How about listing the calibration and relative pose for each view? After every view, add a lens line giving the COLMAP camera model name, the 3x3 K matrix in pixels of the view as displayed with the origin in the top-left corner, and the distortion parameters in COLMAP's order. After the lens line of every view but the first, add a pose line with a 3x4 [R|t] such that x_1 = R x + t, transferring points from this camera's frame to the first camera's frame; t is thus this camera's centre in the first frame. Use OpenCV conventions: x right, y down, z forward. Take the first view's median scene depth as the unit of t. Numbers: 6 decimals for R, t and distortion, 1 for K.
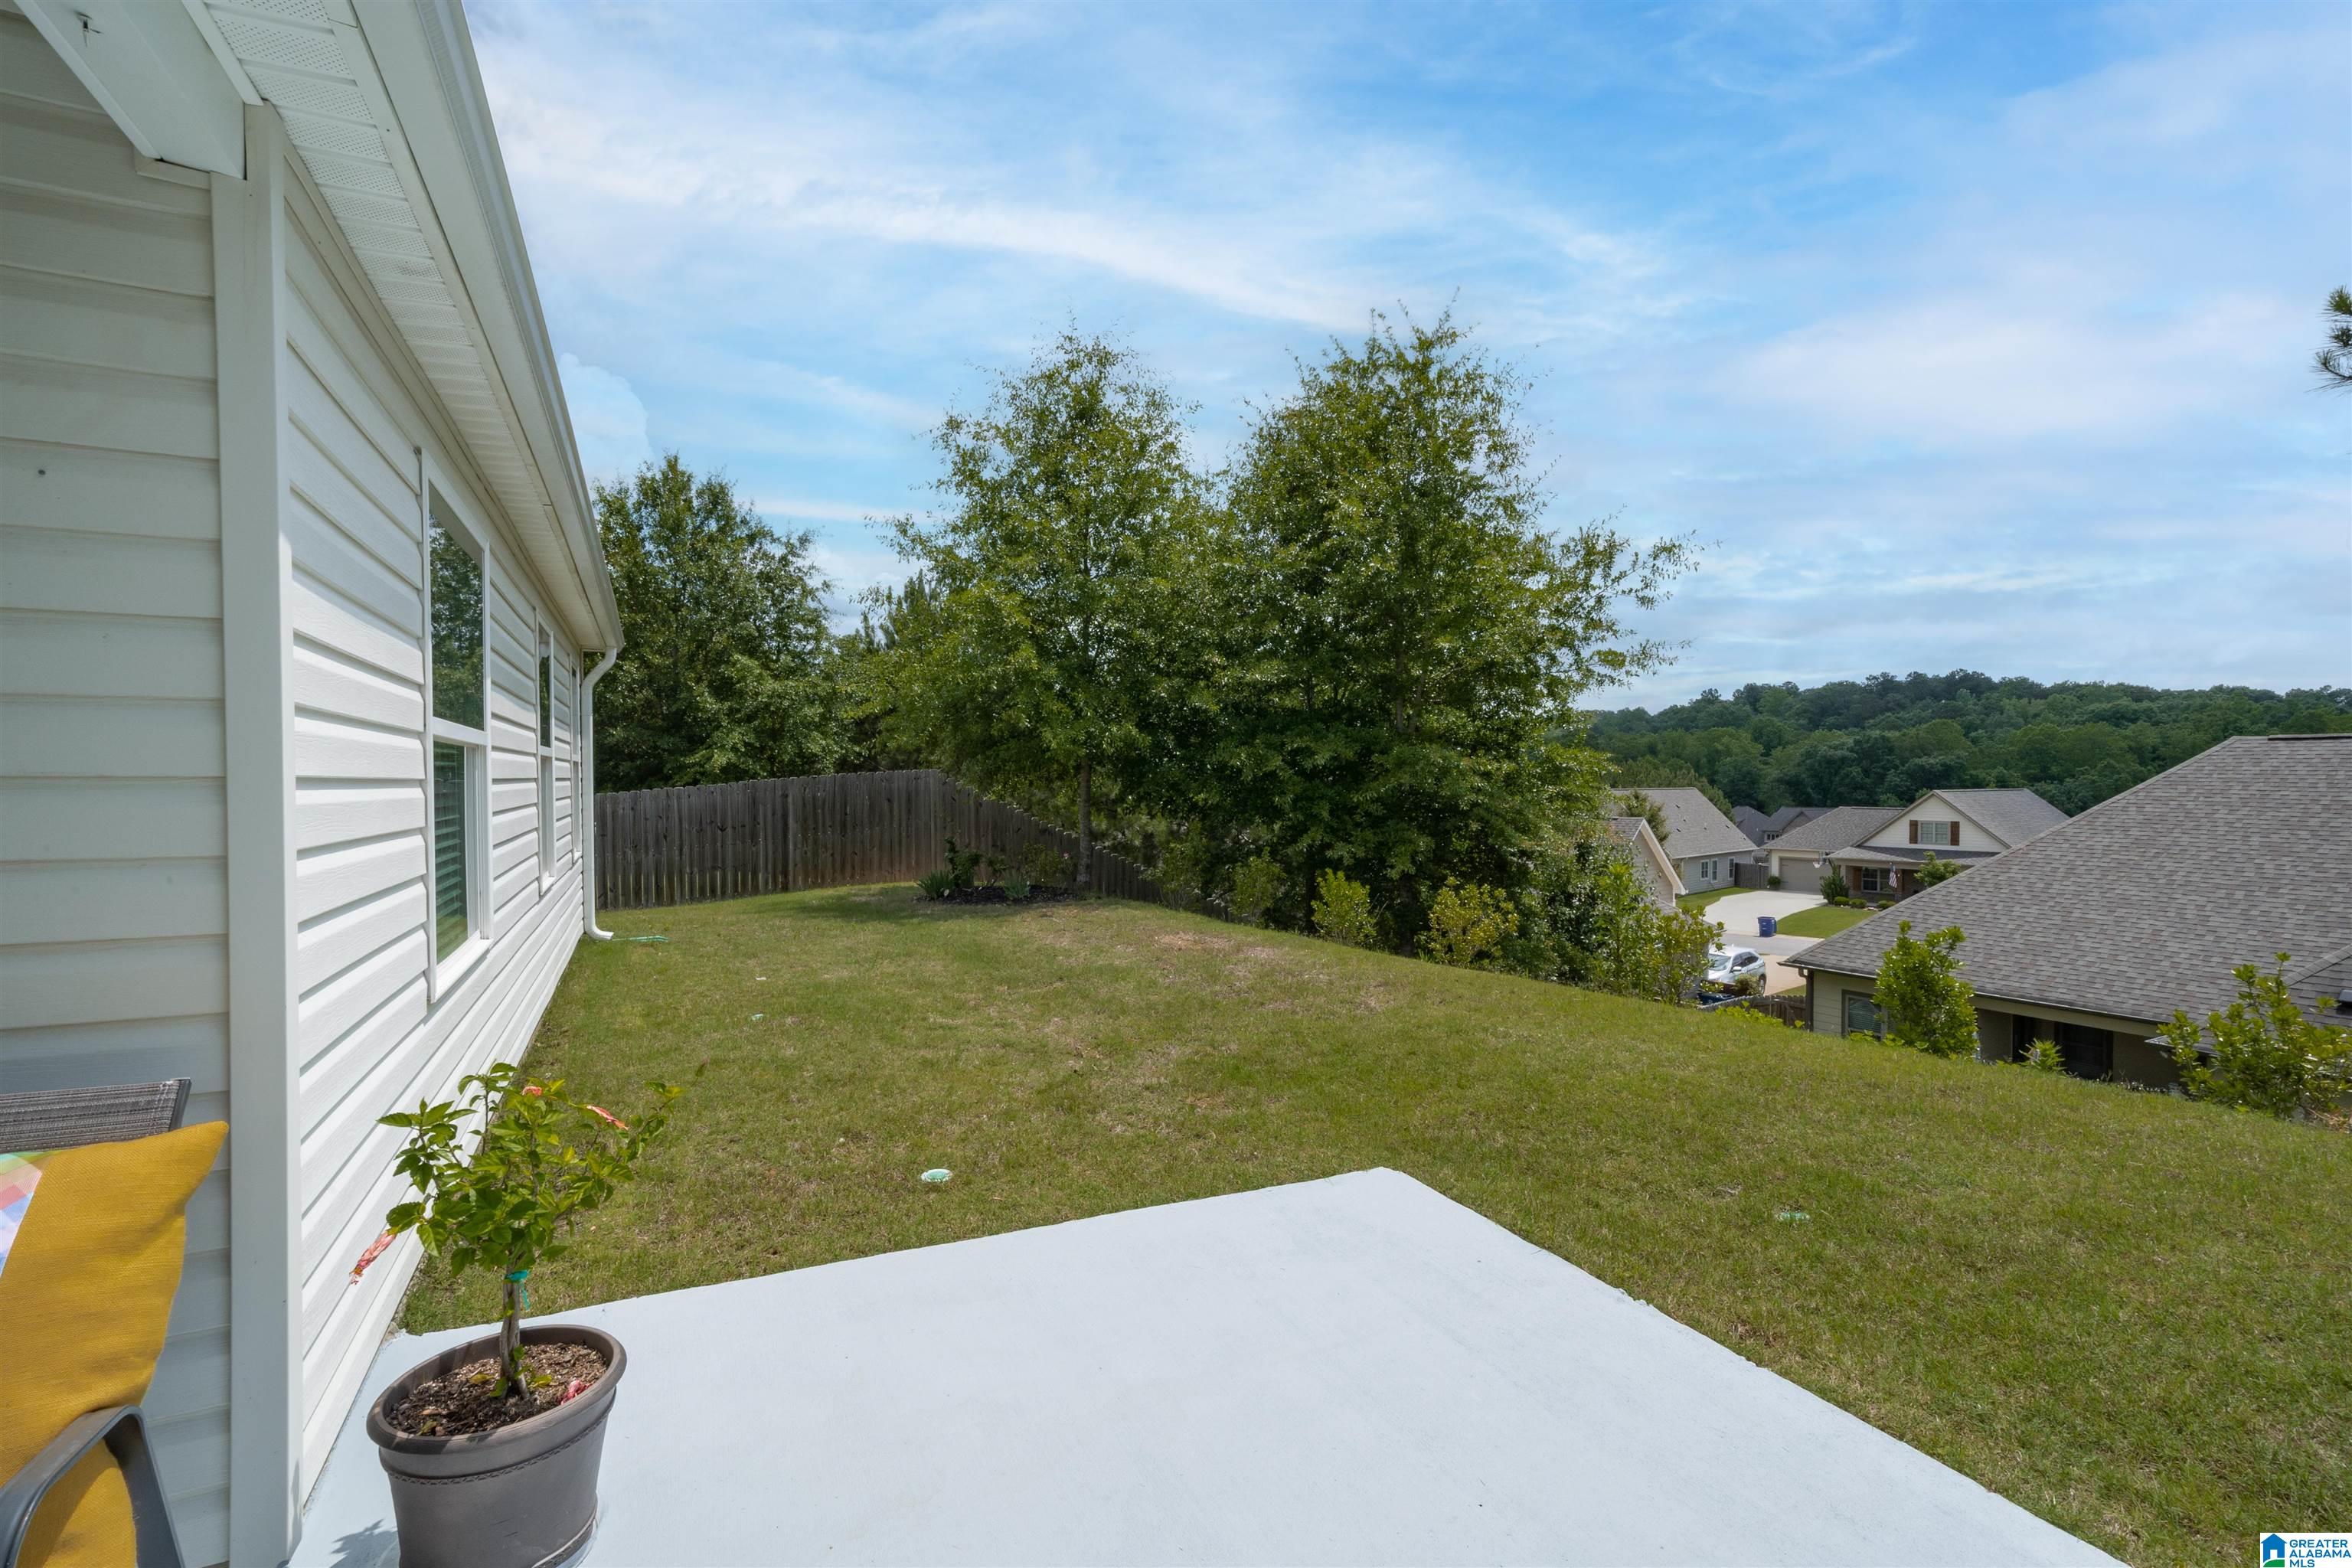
lens RADIAL K [[1099.3, 0, 1176.0], [0, 1099.3, 784.0], [0, 0, 1]] dist [0.010633, 0.000160]
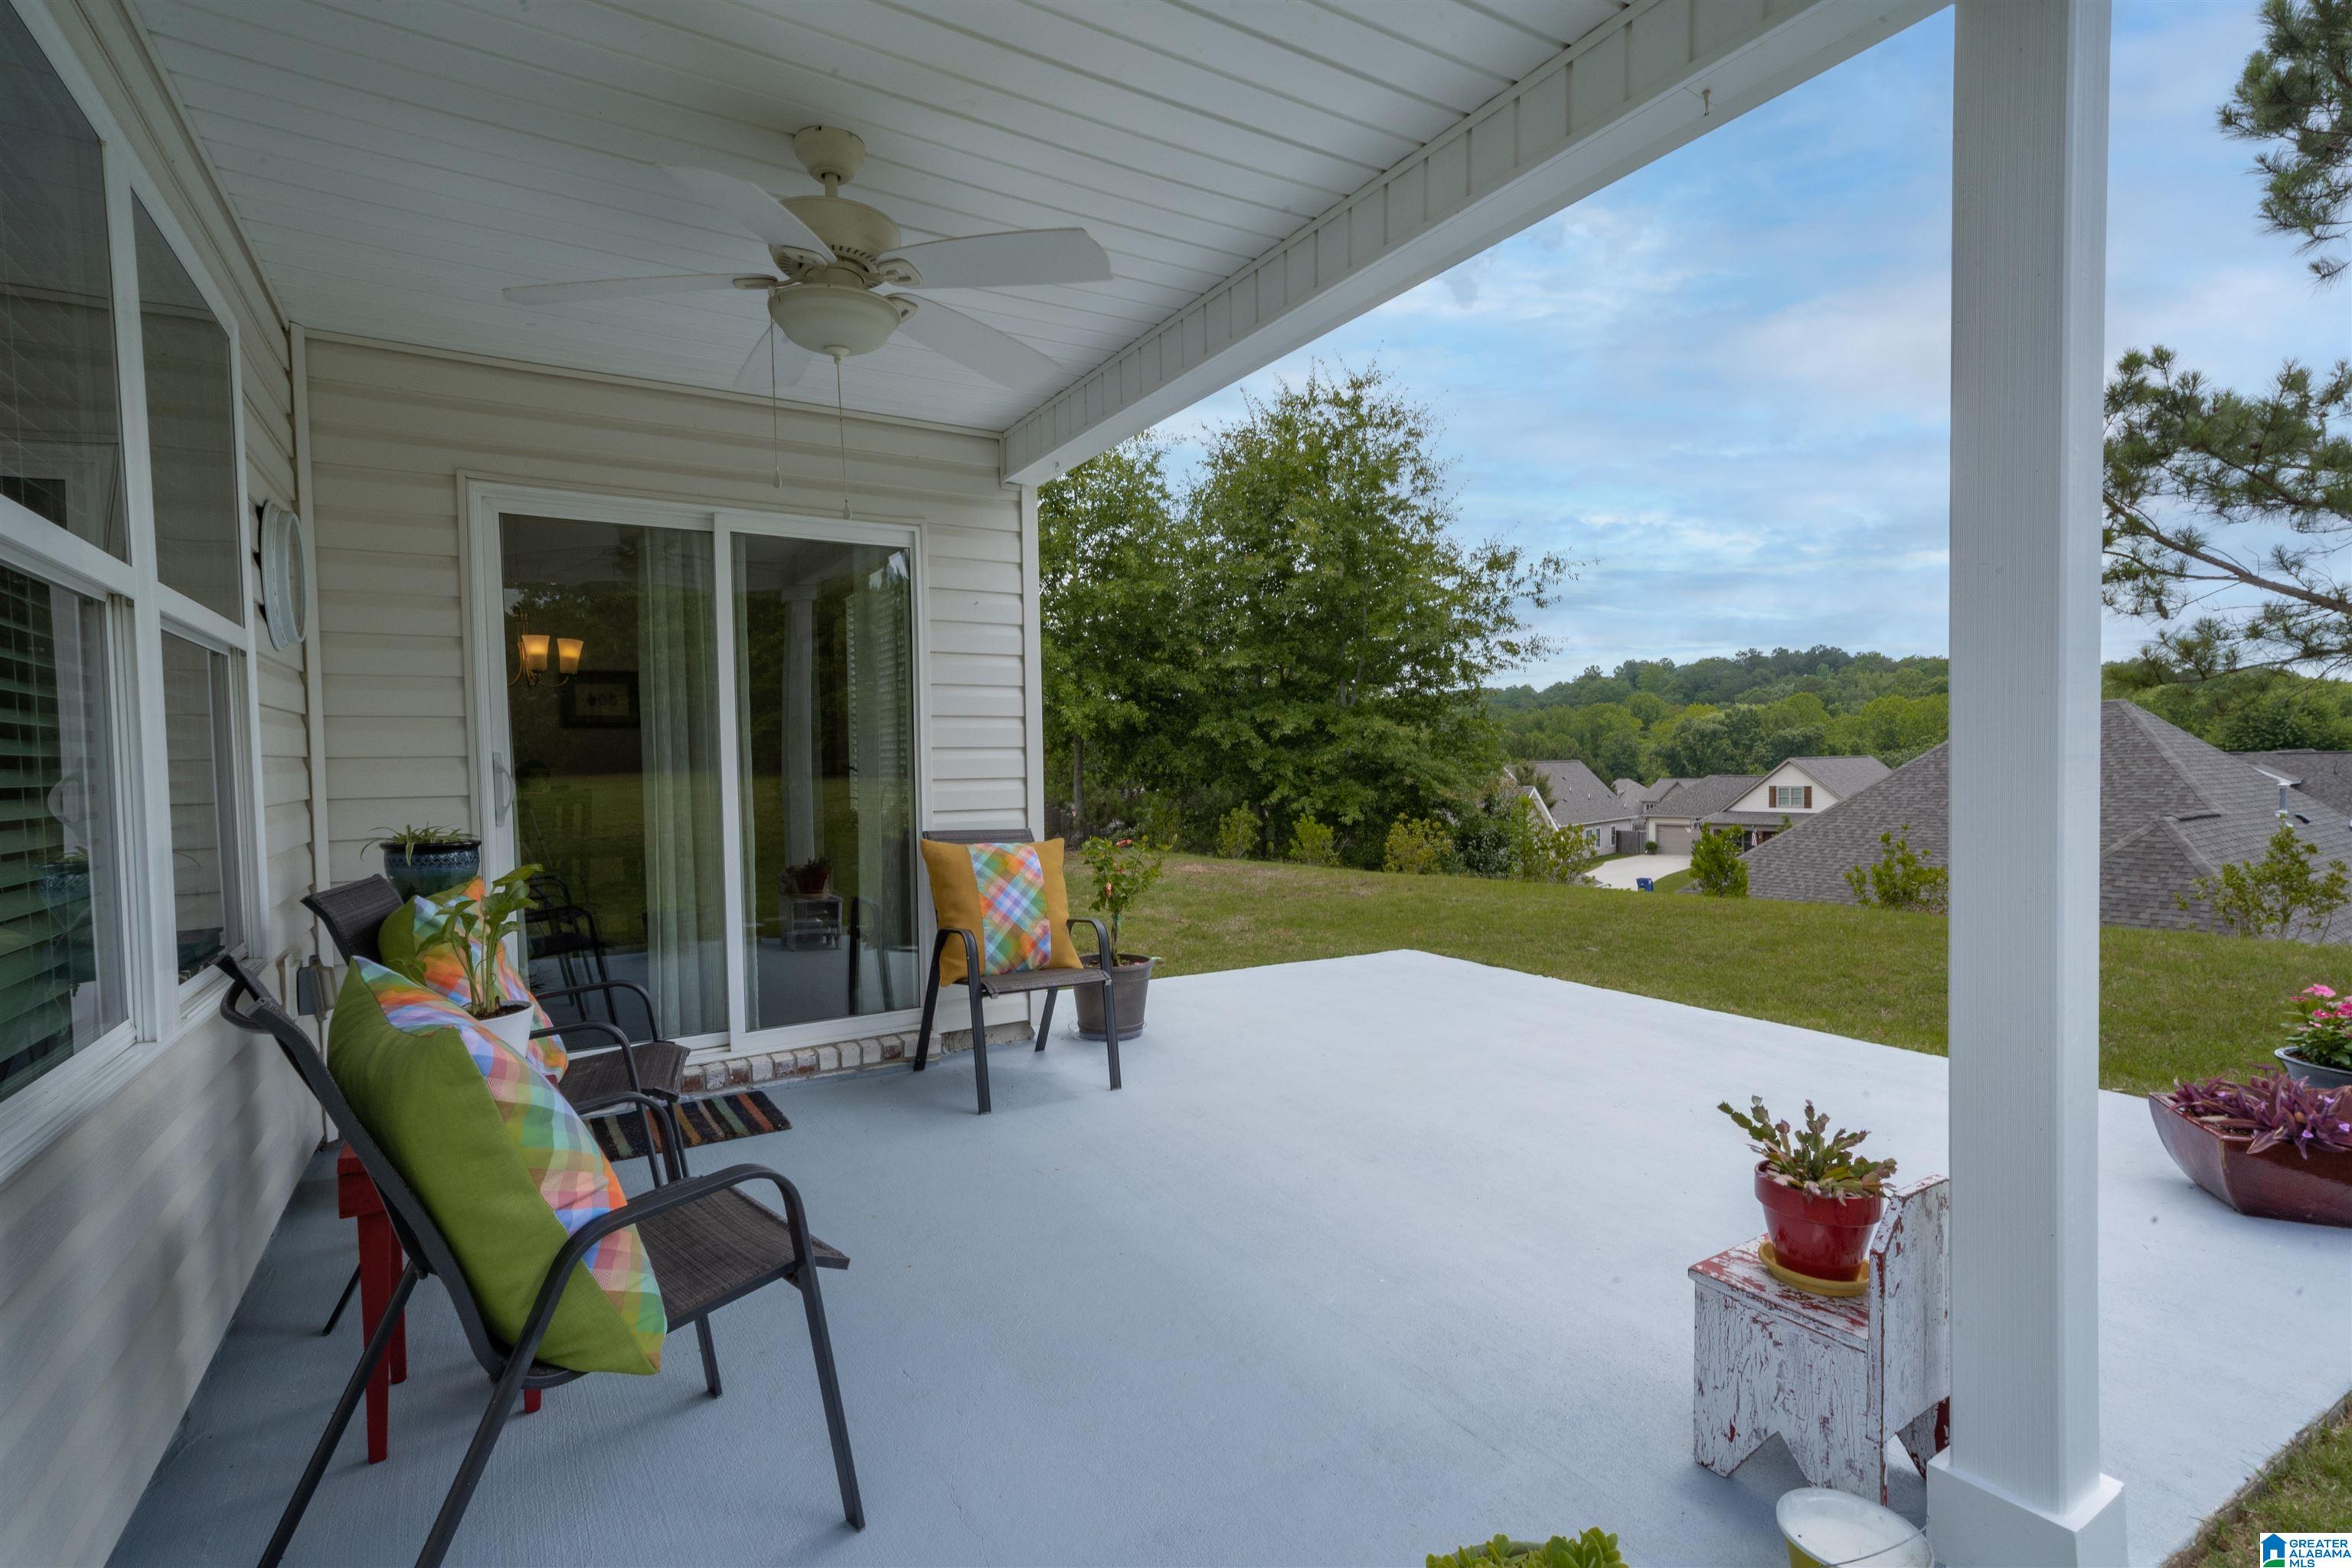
lens RADIAL K [[1107.2, 0, 1176.0], [0, 1107.2, 784.0], [0, 0, 1]] dist [0.001016, 0.000039]
pose [[0.995711, -0.019772, 0.090378, -0.092018], [0.018352, 0.999695, 0.016522, 0.013827], [-0.090677, -0.014793, 0.995770, -0.200383]]
